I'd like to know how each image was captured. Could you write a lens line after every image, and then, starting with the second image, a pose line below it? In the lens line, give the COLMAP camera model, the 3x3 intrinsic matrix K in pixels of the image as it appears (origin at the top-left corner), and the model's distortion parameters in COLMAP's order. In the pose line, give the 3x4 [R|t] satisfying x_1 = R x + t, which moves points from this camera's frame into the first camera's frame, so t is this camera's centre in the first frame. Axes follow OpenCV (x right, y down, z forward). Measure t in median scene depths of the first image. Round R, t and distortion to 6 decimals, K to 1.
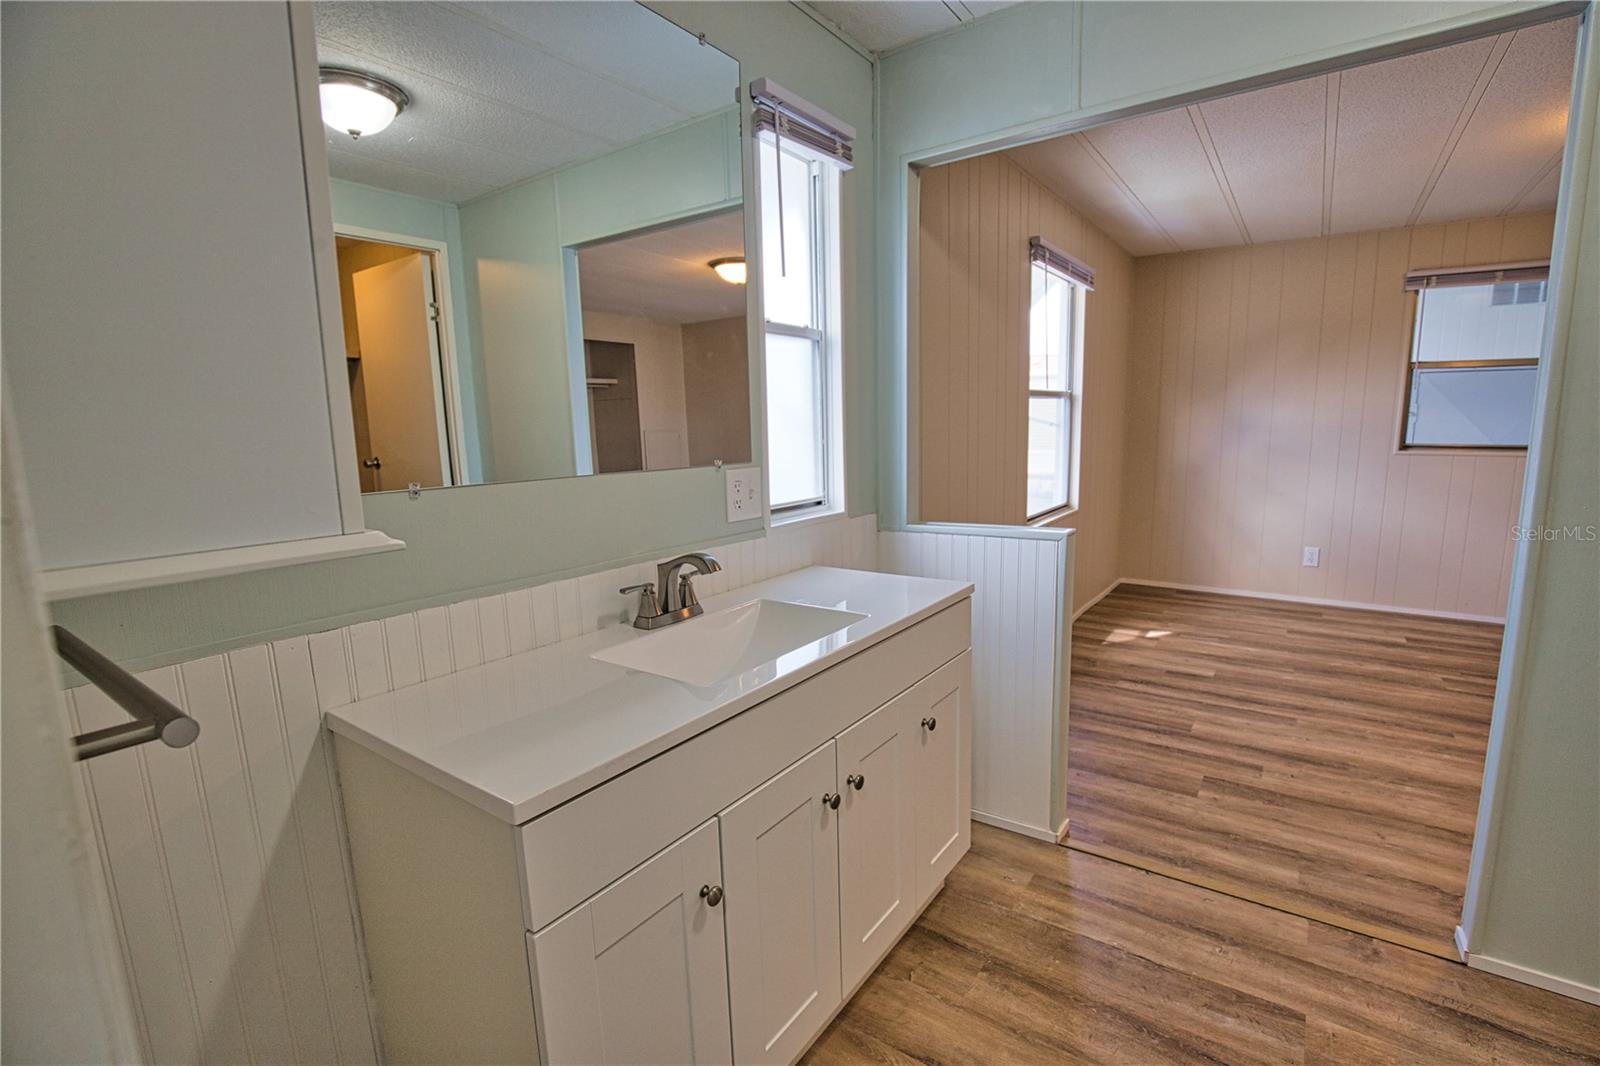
lens RADIAL K [[729.2, 0, 808.5], [0, 729.2, 538.4], [0, 0, 1]] dist [-0.038235, 0.007379]
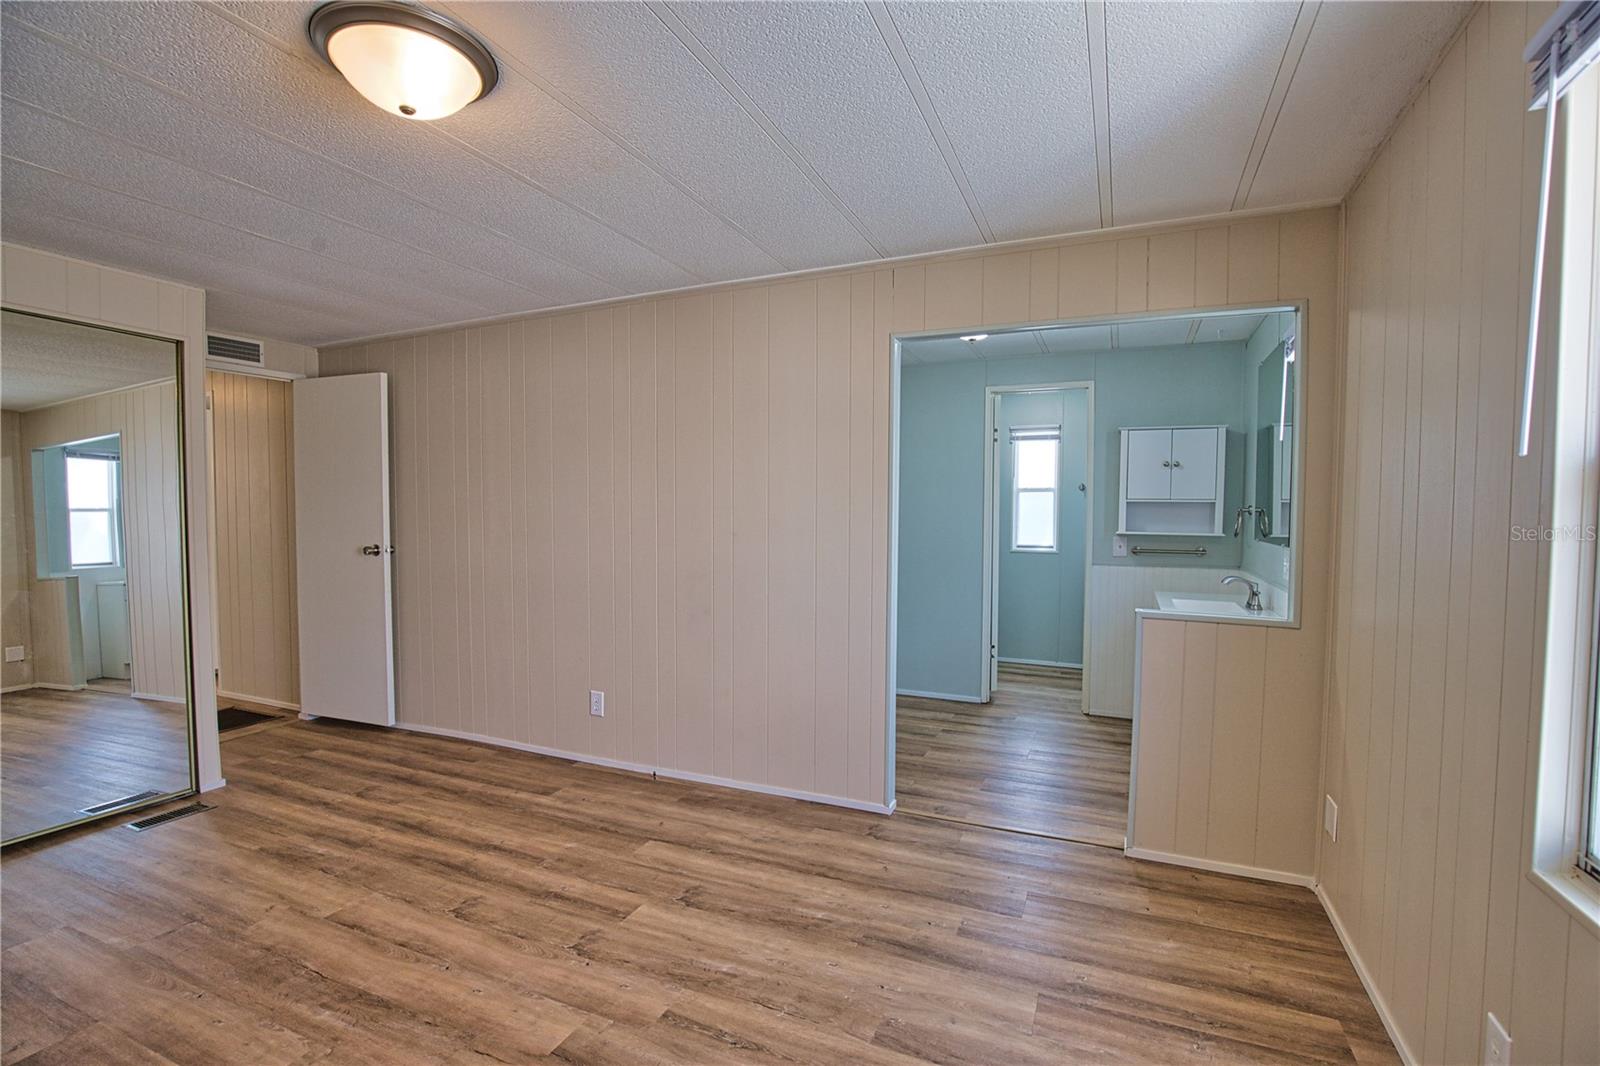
lens RADIAL K [[729.2, 0, 804.9], [0, 729.2, 545.6], [0, 0, 1]] dist [-0.038235, 0.007379]
pose [[-0.980245, 0.023673, -0.196364, 1.026011], [-0.017101, 0.978949, 0.203389, -0.323952], [0.197045, 0.202729, -0.959205, 1.793490]]
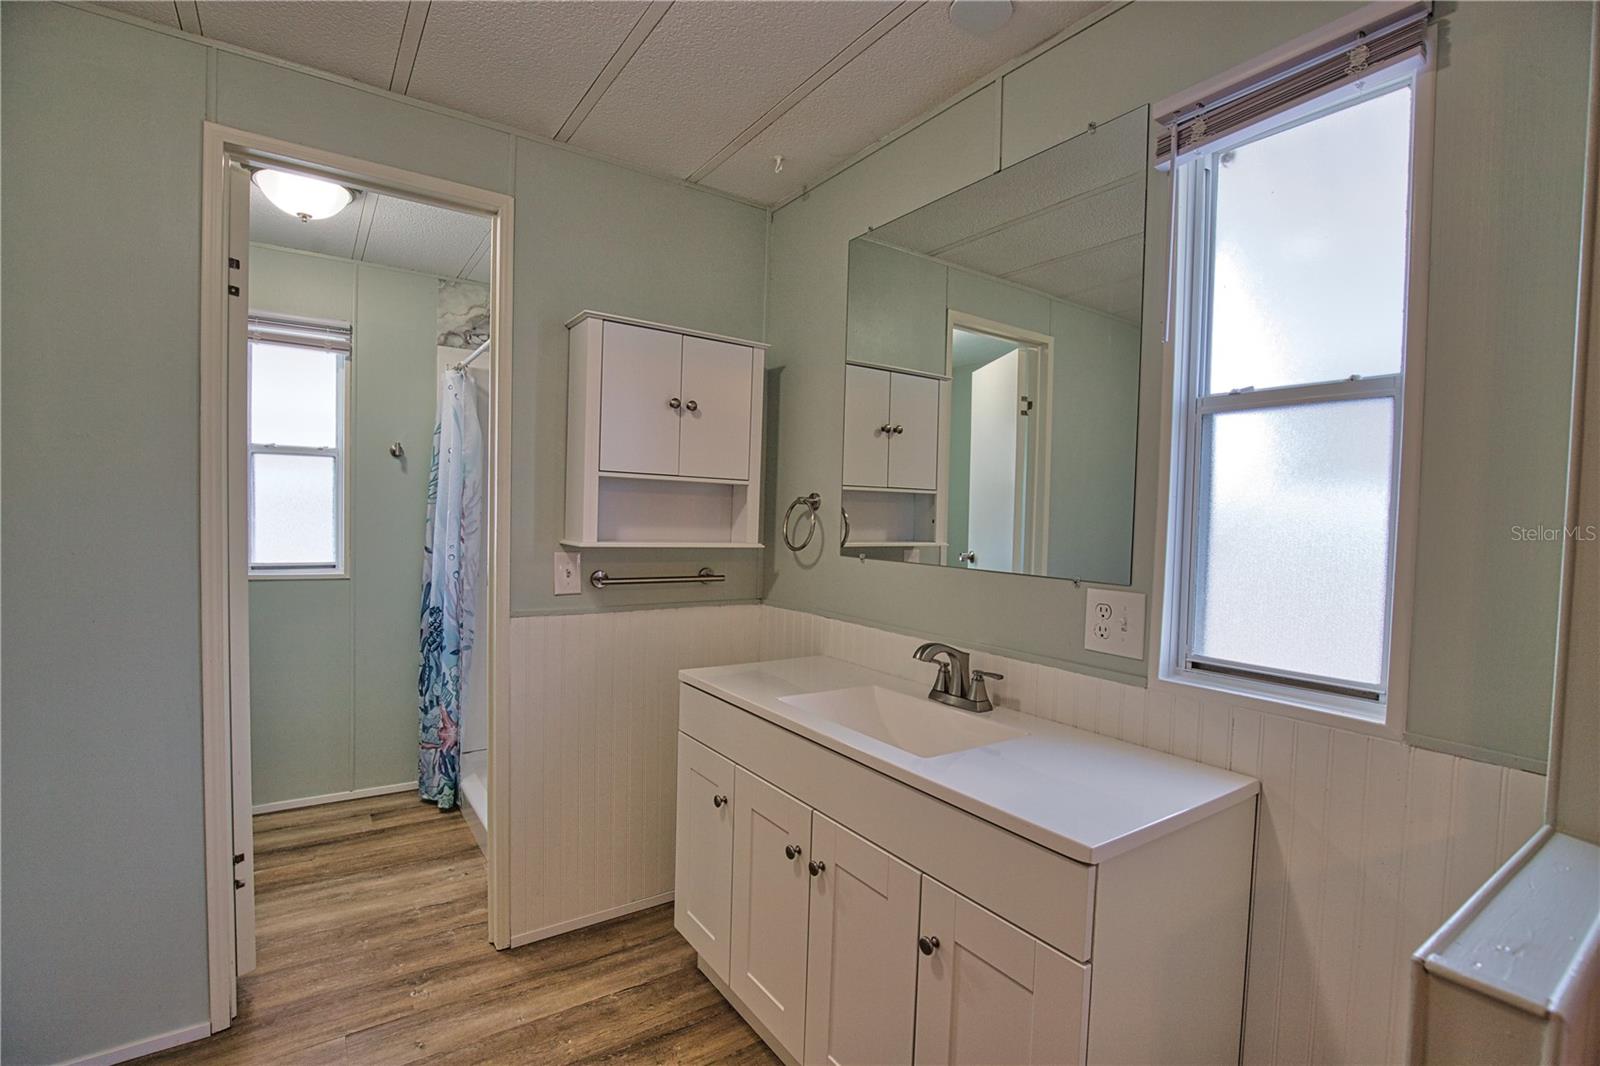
lens RADIAL K [[729.2, 0, 808.1], [0, 729.2, 540.2], [0, 0, 1]] dist [-0.038235, 0.007379]
pose [[-0.338929, 0.042933, -0.939832, 0.580123], [-0.166861, 0.980378, 0.104960, -0.132709], [0.925897, 0.192395, -0.325115, 0.696446]]
